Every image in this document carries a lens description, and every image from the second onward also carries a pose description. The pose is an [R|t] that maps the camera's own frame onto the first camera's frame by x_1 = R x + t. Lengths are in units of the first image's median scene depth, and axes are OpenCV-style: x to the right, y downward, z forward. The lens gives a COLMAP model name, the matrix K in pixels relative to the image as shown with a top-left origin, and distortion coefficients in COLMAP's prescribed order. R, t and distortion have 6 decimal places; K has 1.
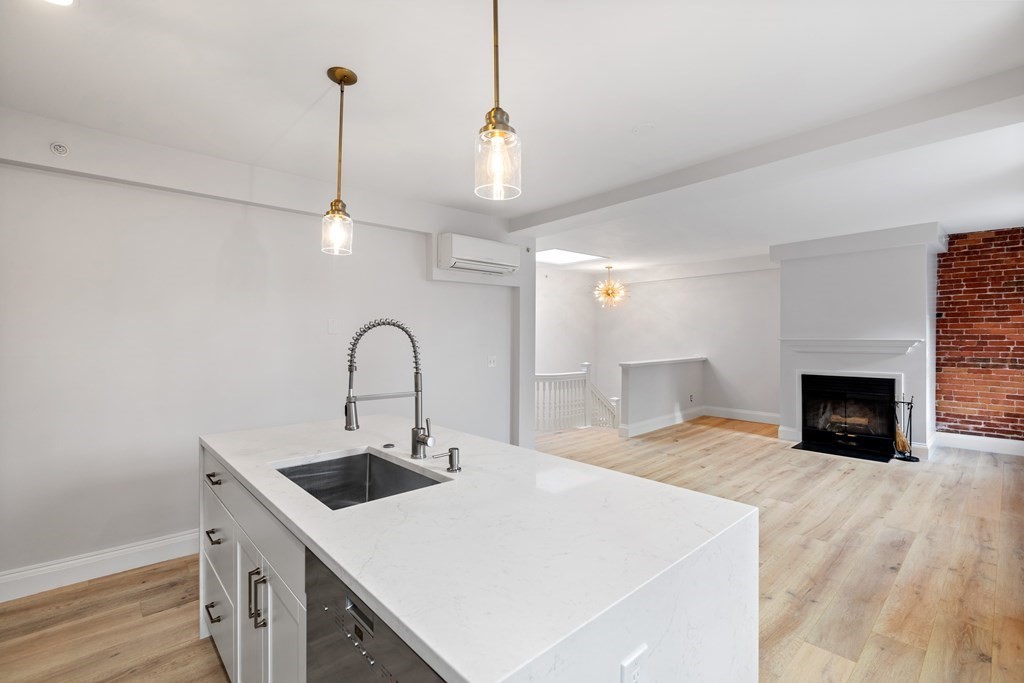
lens RADIAL K [[459.6, 0, 512.2], [0, 459.6, 343.0], [0, 0, 1]] dist [0.004442, -0.002185]
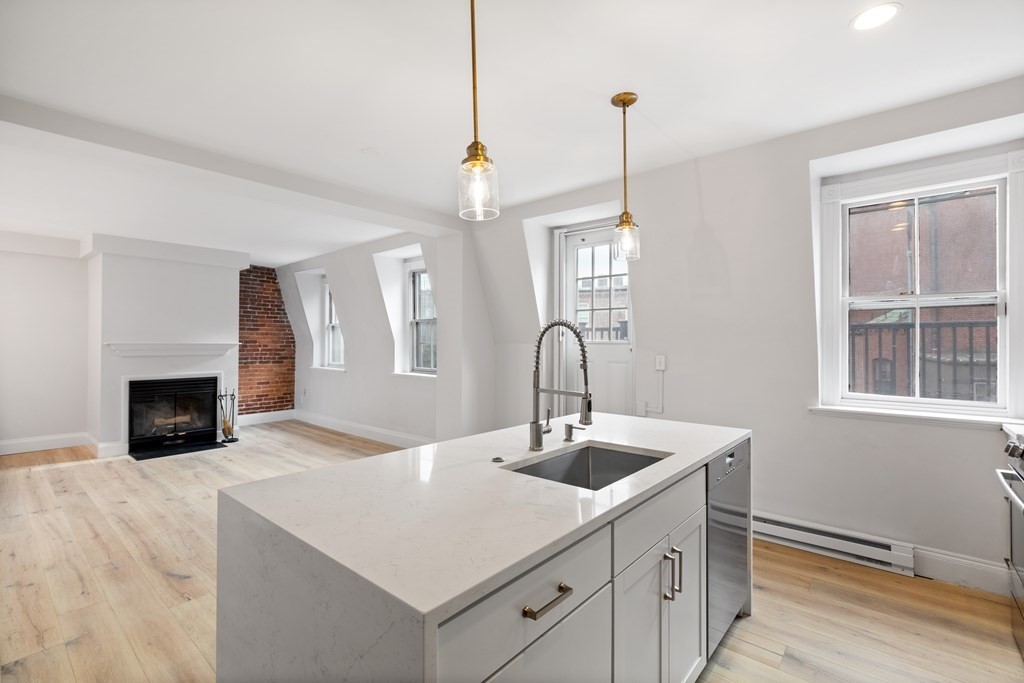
lens RADIAL K [[459.6, 0, 508.2], [0, 459.6, 338.8], [0, 0, 1]] dist [0.004442, -0.002185]
pose [[-0.111731, 0.010376, 0.993684, -0.416806], [0.009909, 0.999907, -0.009327, -0.000664], [-0.993689, 0.008804, -0.111823, 0.380613]]
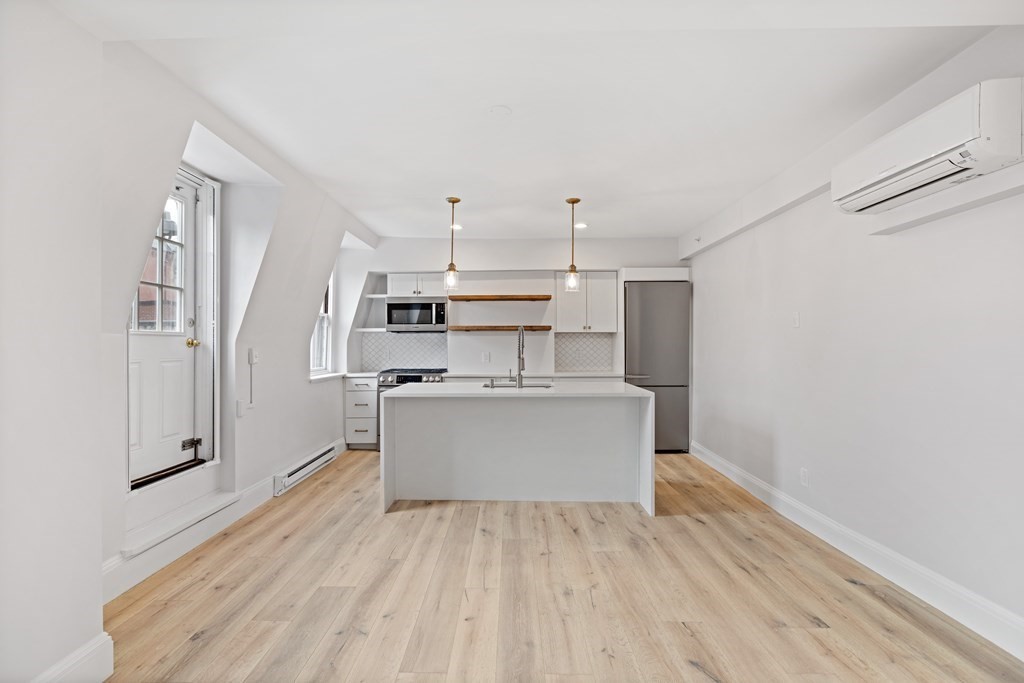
lens RADIAL K [[459.6, 0, 507.6], [0, 459.6, 341.8], [0, 0, 1]] dist [0.004442, -0.002185]
pose [[-0.686746, -0.003435, -0.726889, 0.476055], [-0.007873, 0.999965, 0.002713, 0.005554], [0.726855, 0.007586, -0.686750, 0.809849]]
